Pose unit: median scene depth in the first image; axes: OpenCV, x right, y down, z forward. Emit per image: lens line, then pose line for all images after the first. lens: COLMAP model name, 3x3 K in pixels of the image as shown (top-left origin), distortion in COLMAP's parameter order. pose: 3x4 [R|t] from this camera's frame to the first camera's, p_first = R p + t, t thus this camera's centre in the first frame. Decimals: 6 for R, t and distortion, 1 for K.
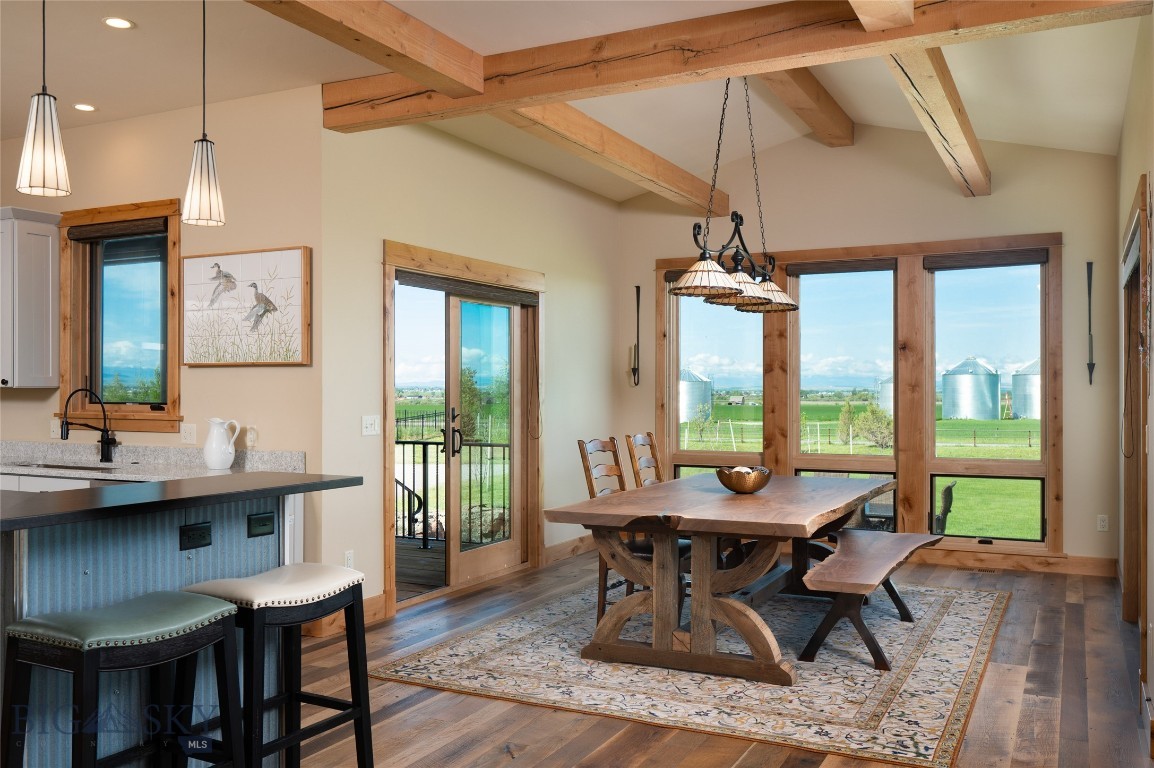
lens RADIAL K [[982.2, 0, 577.2], [0, 982.2, 387.7], [0, 0, 1]] dist [0.047055, 0.000774]
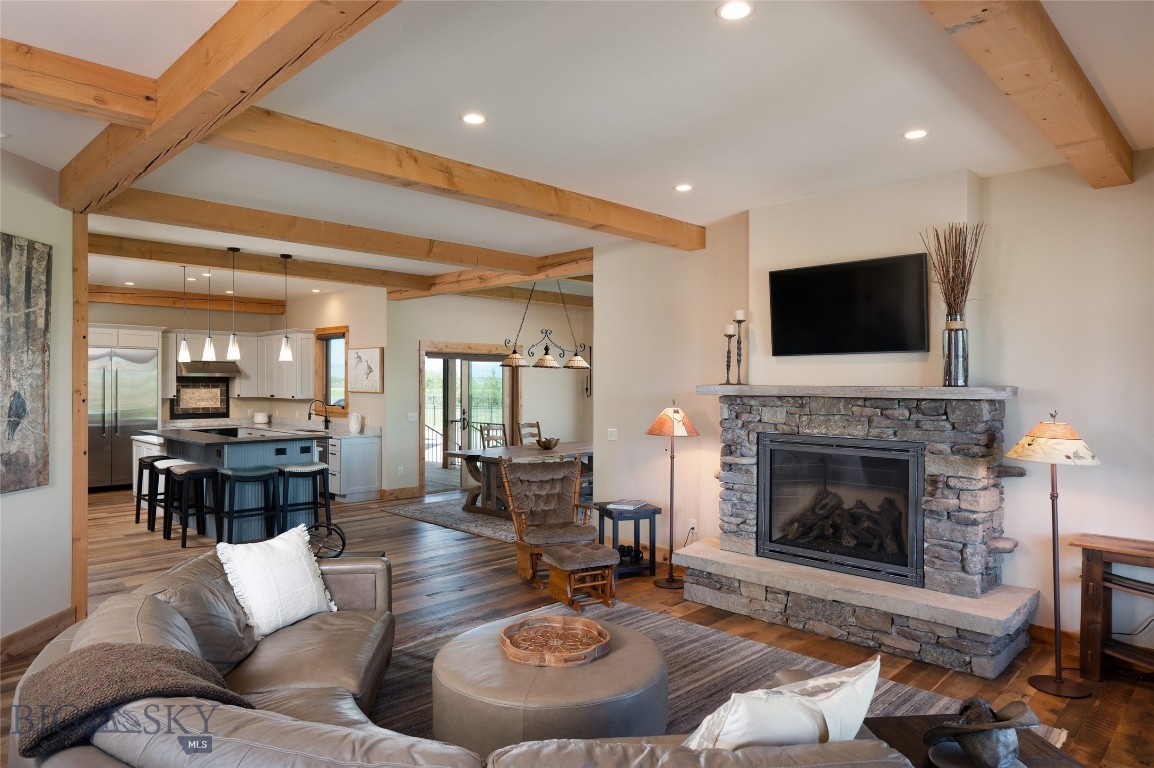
lens RADIAL K [[713.8, 0, 576.6], [0, 713.8, 380.4], [0, 0, 1]] dist [-0.000006, 0.000018]
pose [[0.953474, 0.004953, -0.301435, 0.691664], [-0.003882, 0.999984, 0.004152, -0.059971], [0.301451, -0.002789, 0.953478, -0.547703]]
